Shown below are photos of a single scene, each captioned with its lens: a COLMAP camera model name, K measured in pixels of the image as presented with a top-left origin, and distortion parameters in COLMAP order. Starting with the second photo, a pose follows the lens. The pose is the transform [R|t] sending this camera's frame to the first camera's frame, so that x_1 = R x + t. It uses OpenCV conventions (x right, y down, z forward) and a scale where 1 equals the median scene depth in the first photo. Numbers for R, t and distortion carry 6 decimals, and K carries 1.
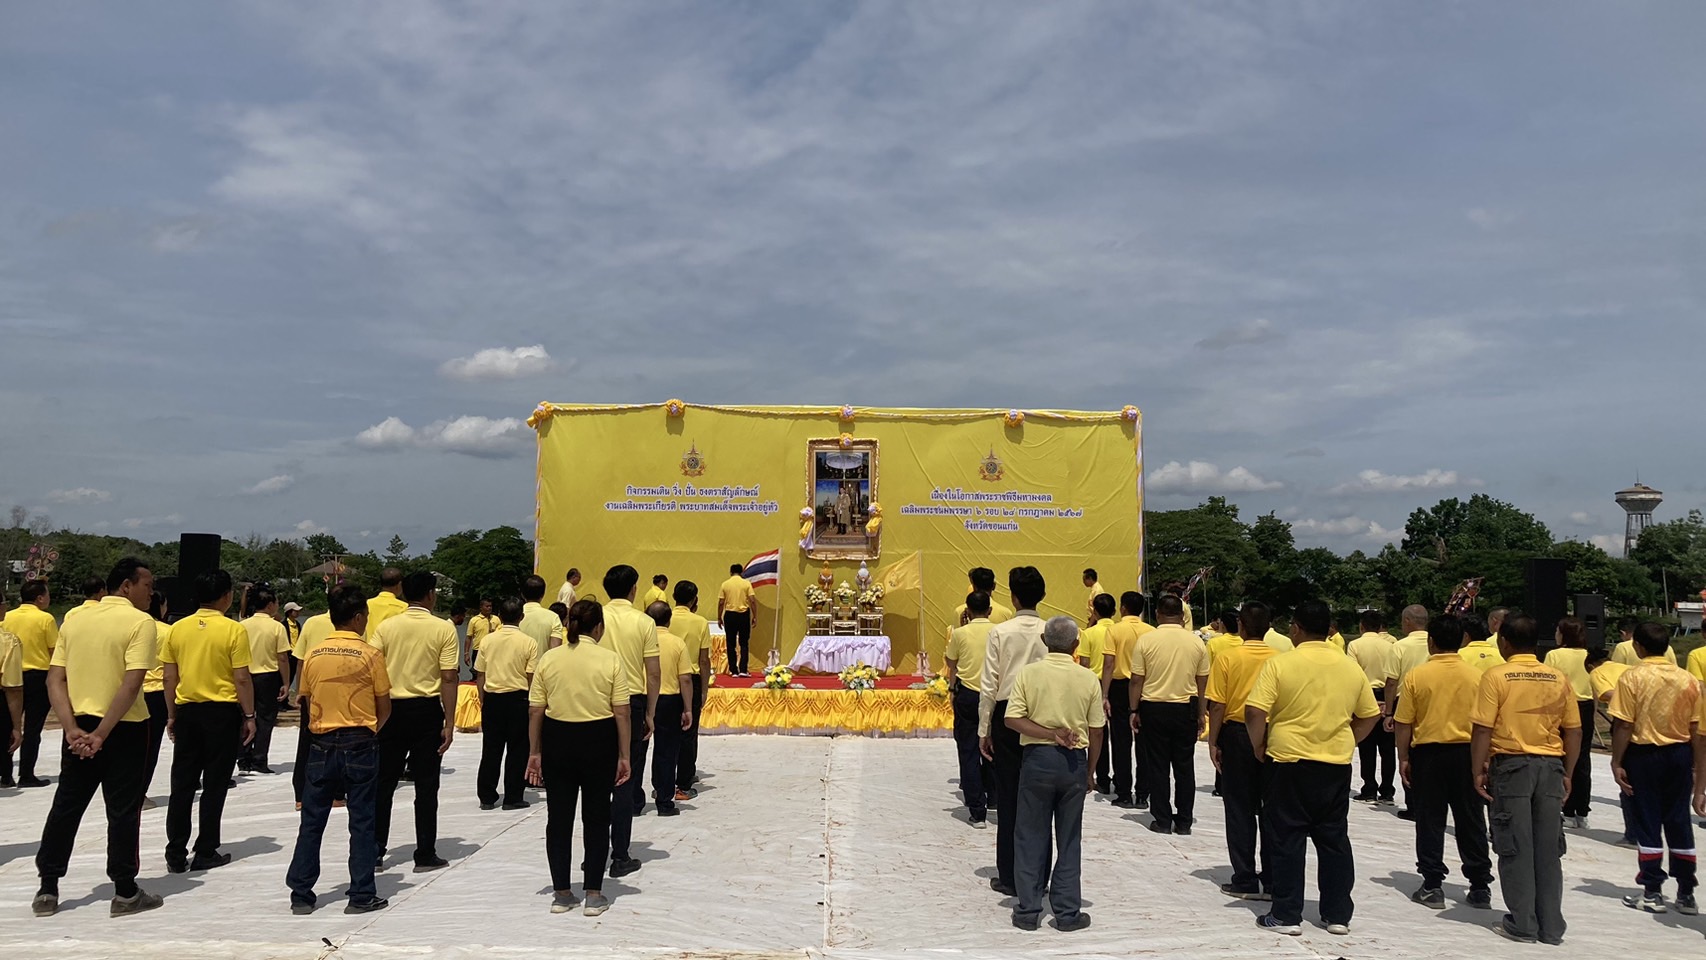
lens RADIAL K [[689.3, 0, 848.0], [0, 689.3, 480.7], [0, 0, 1]] dist [-0.001439, -0.000011]
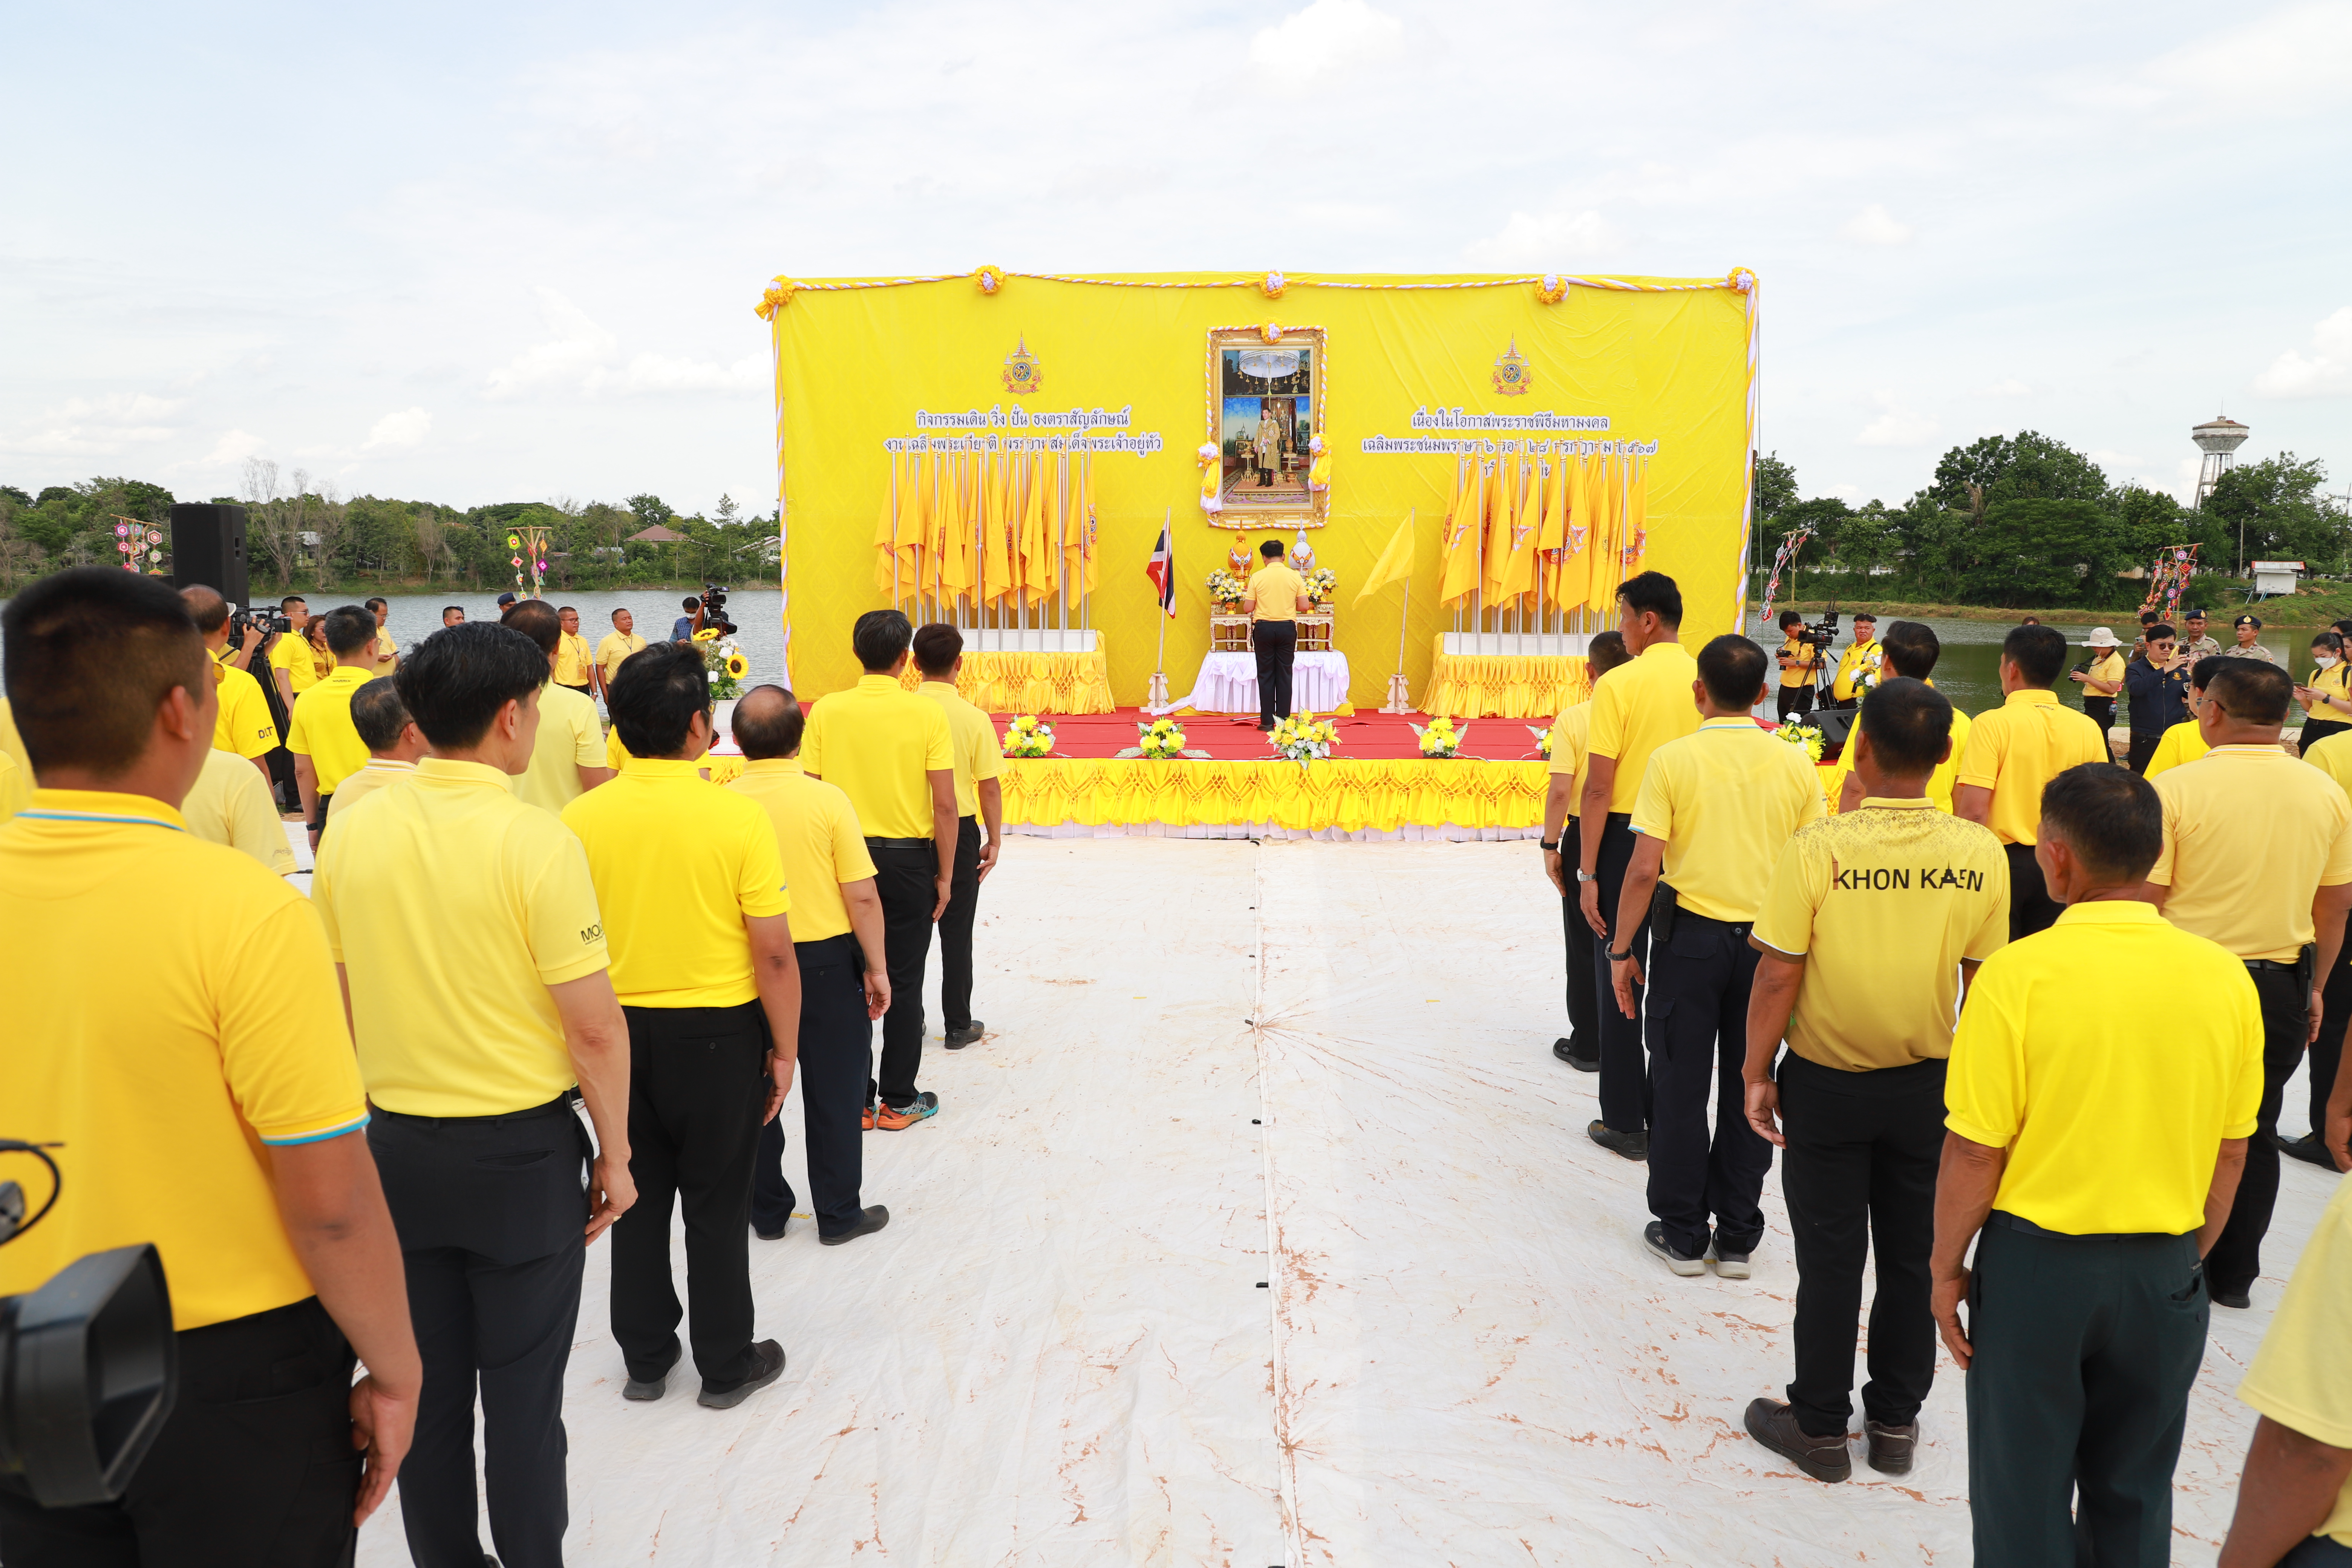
lens RADIAL K [[1664.3, 0, 1169.3], [0, 1664.3, 777.1], [0, 0, 1]] dist [-0.047648, 0.005021]
pose [[0.996424, 0.002069, -0.084471, 0.031935], [0.018873, 0.968996, 0.246354, -0.039009], [0.082362, -0.247067, 0.965492, -0.520261]]
